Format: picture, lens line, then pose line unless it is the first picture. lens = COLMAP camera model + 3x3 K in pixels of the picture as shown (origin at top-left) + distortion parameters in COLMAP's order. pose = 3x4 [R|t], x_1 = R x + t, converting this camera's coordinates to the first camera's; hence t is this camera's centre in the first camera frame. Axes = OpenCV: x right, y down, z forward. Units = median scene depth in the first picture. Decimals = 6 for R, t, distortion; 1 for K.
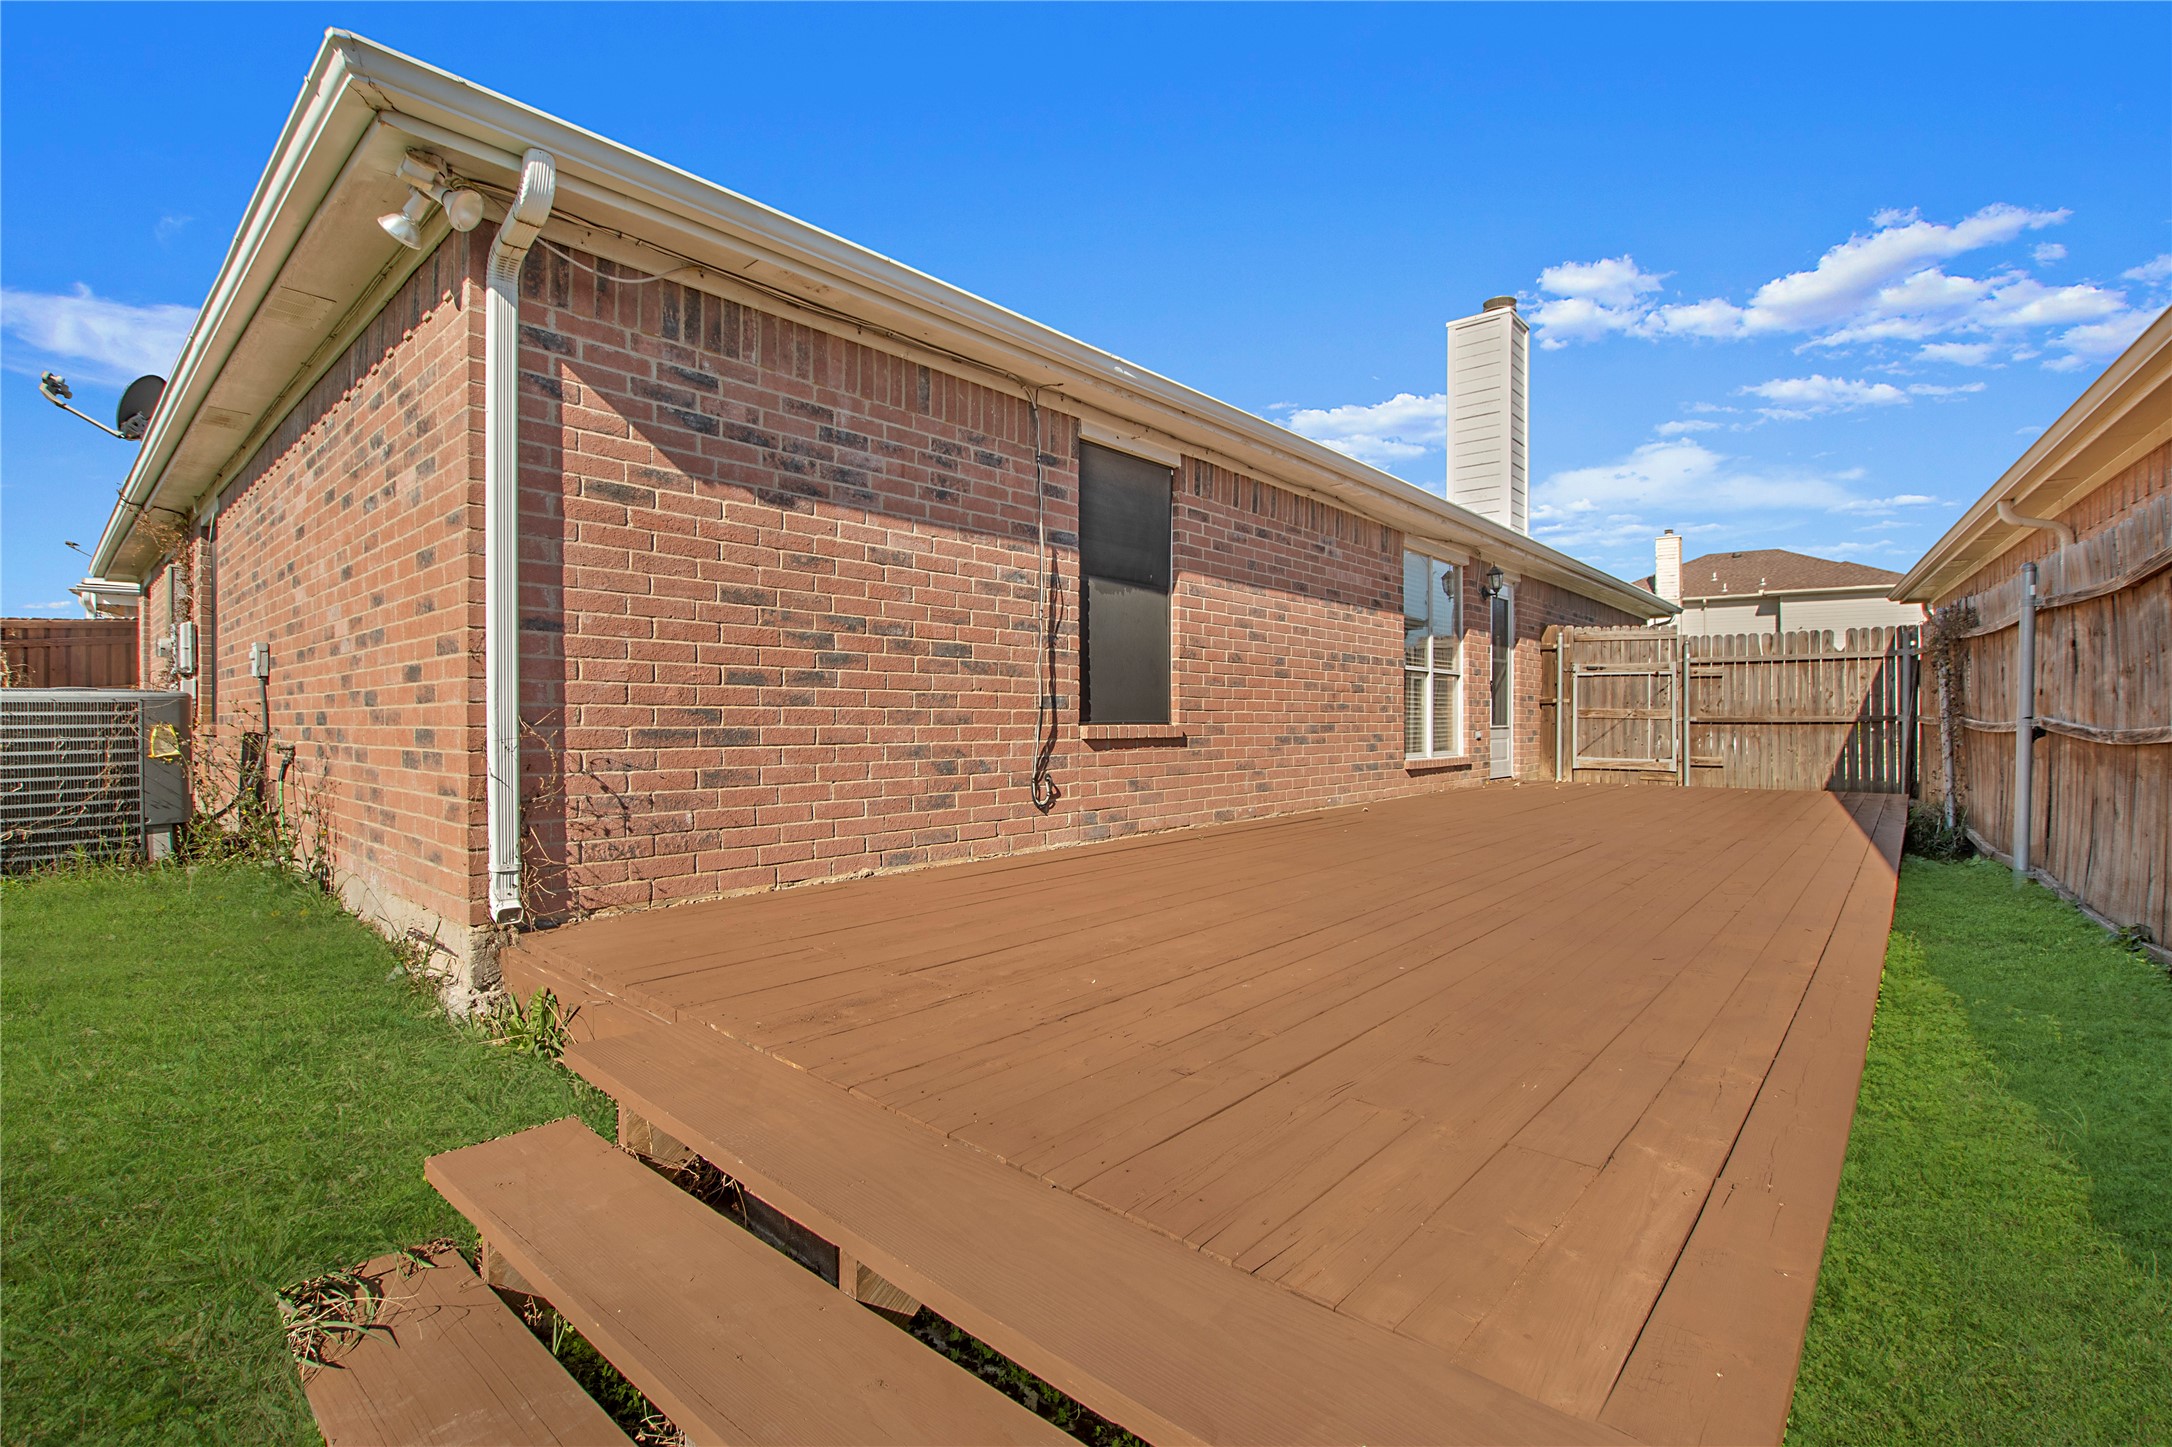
lens RADIAL K [[960.7, 0, 1091.8], [0, 960.7, 725.6], [0, 0, 1]] dist [-0.031410, 0.003079]
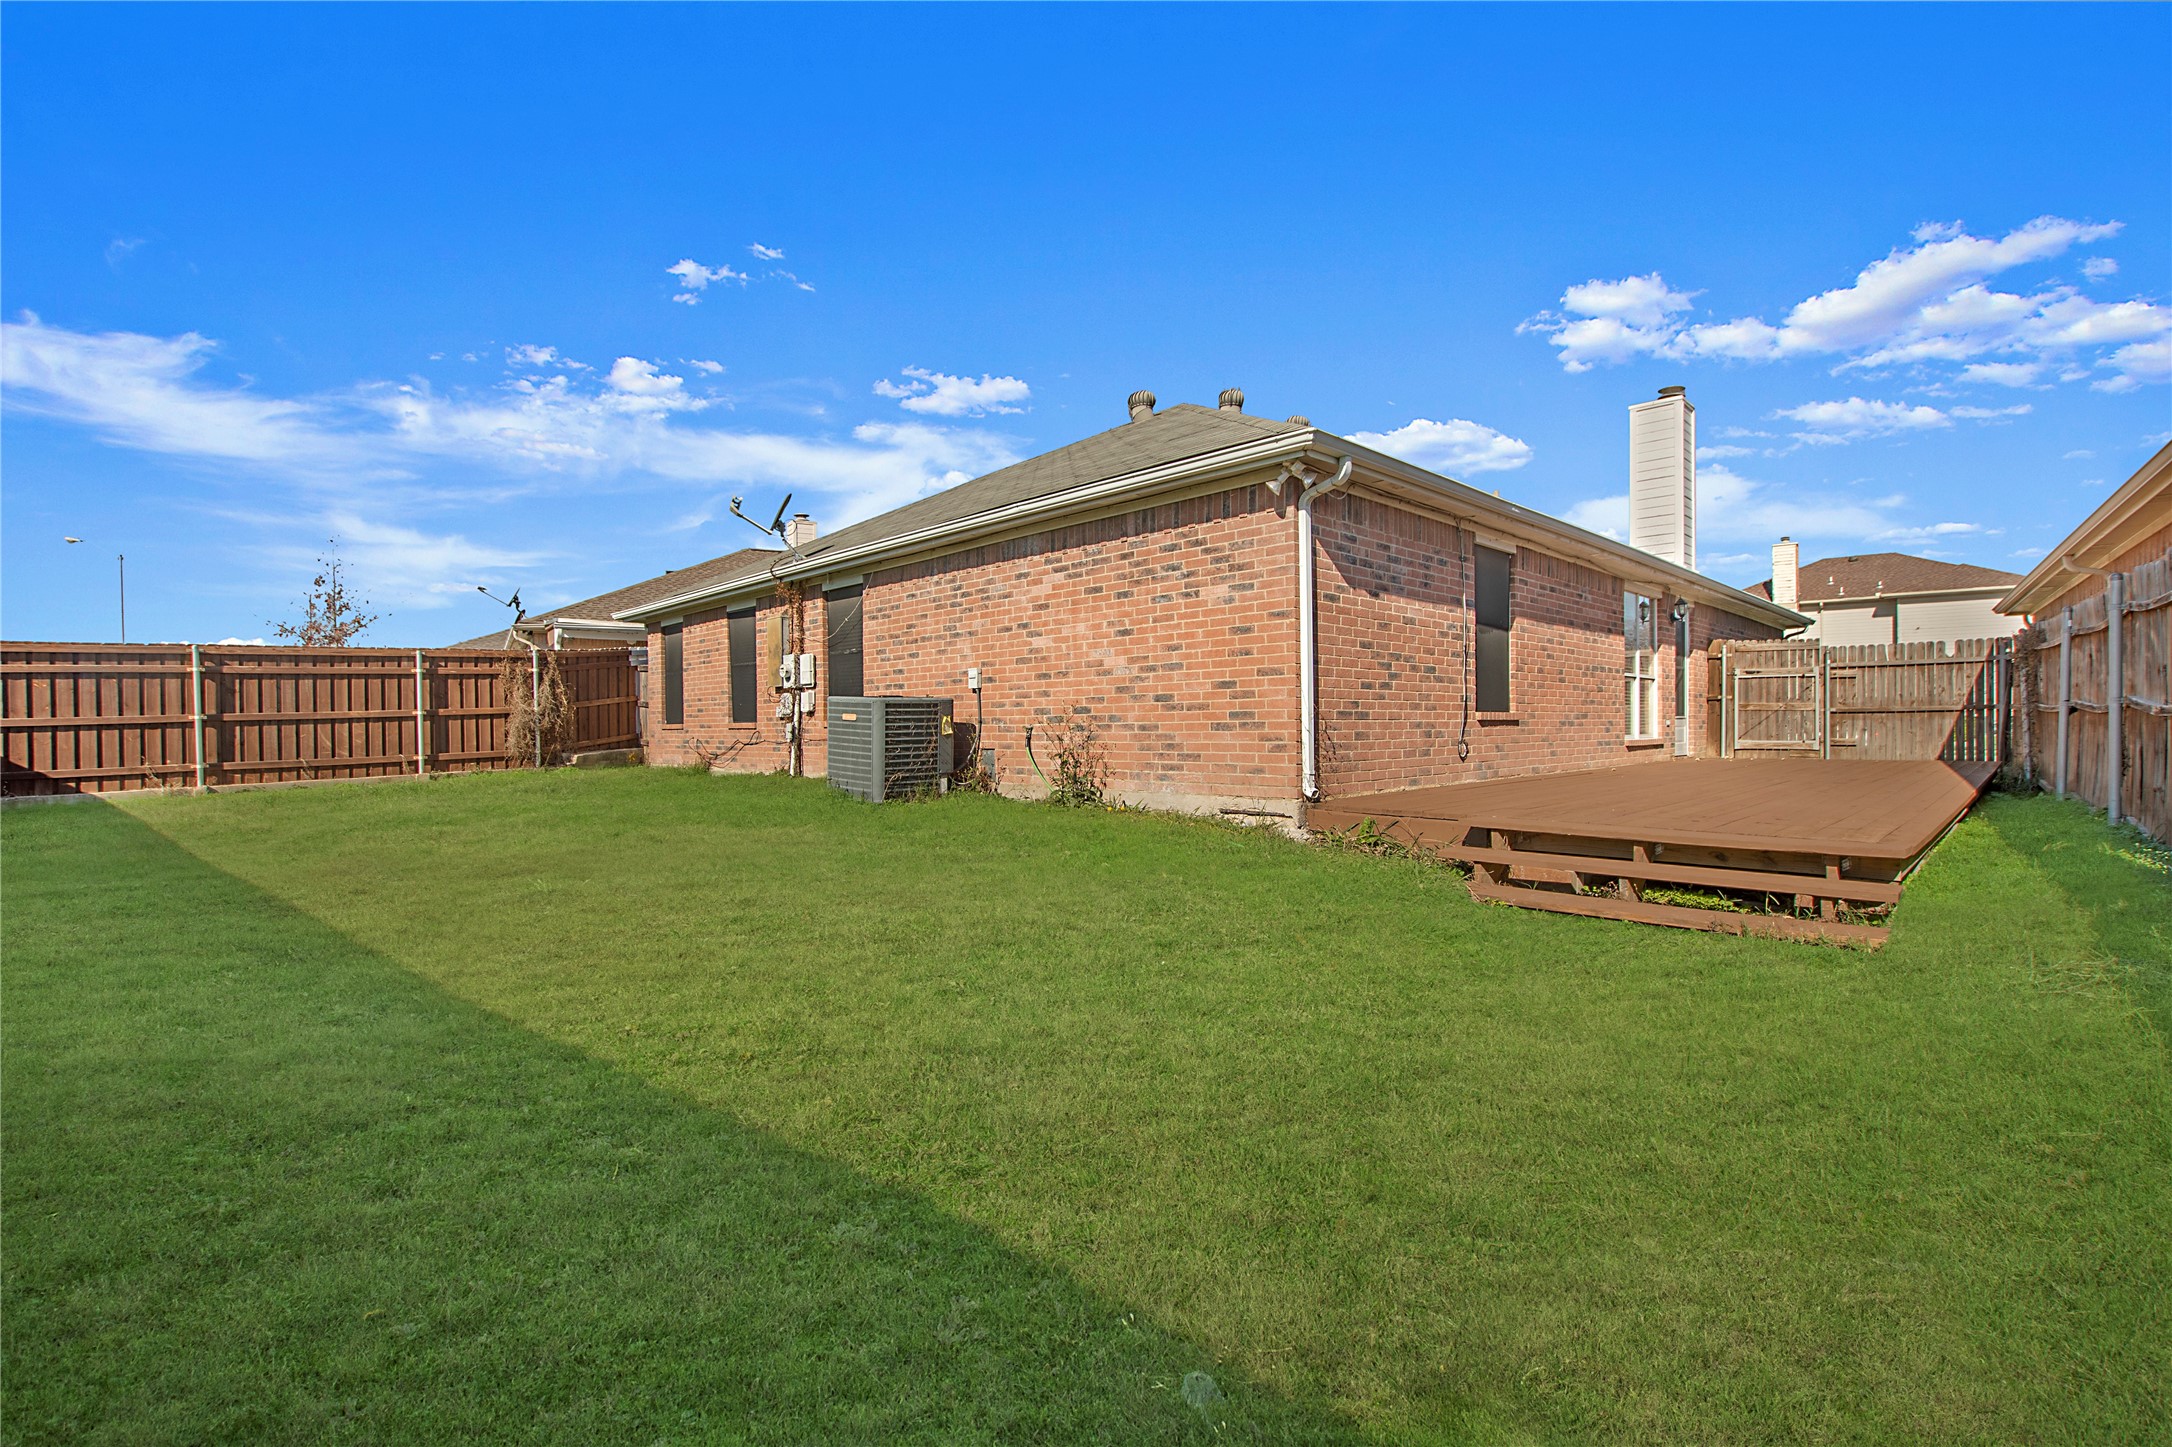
lens RADIAL K [[960.7, 0, 1081.1], [0, 960.7, 745.1], [0, 0, 1]] dist [-0.031410, 0.003079]
pose [[0.996450, -0.008246, -0.083782, -0.393747], [0.009278, 0.999886, 0.011931, 0.022308], [0.083674, -0.012666, 0.996413, -0.520445]]
